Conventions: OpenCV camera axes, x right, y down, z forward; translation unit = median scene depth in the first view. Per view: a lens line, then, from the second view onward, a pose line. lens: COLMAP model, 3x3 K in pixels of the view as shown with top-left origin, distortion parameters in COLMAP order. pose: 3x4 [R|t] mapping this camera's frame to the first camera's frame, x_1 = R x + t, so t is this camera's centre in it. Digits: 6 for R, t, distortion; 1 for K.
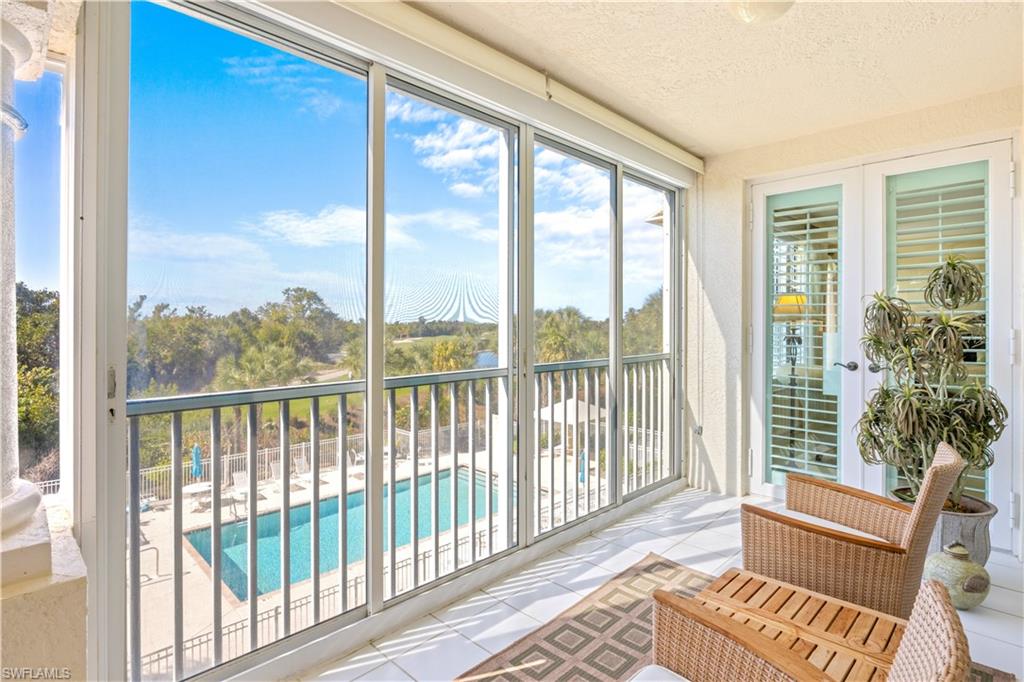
lens RADIAL K [[506.0, 0, 512.0], [0, 506.0, 341.0], [0, 0, 1]] dist [-0.005737, 0.000270]
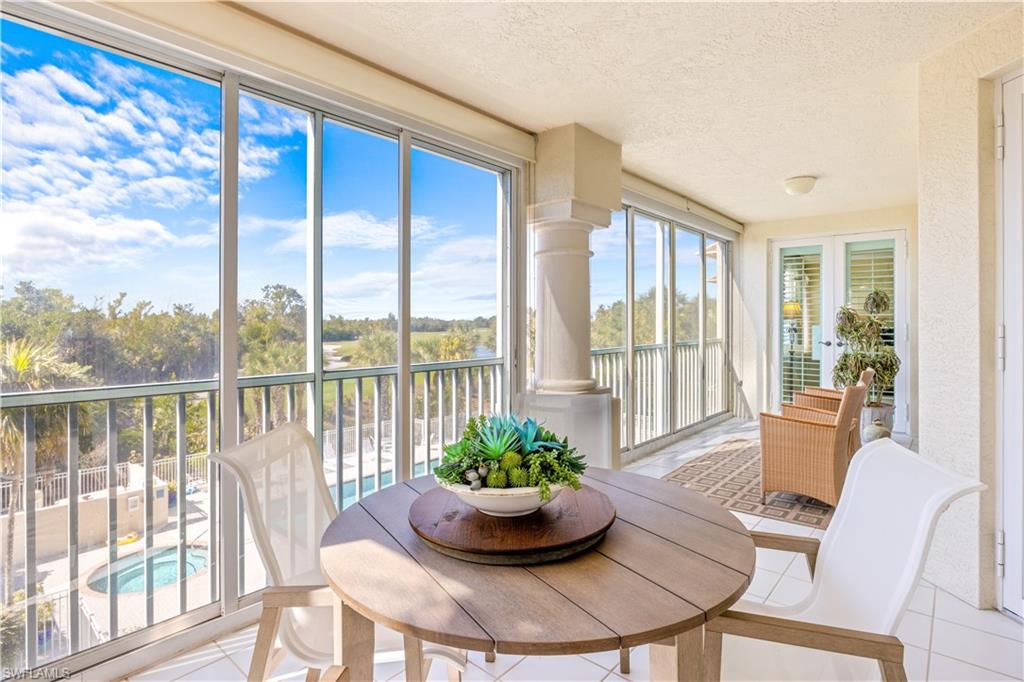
lens RADIAL K [[506.0, 0, 512.0], [0, 506.0, 341.0], [0, 0, 1]] dist [-0.005737, 0.000270]
pose [[0.998059, -0.006090, 0.061977, -0.522406], [0.005607, 0.999953, 0.007958, 0.016602], [-0.062022, -0.007595, 0.998046, -0.678704]]
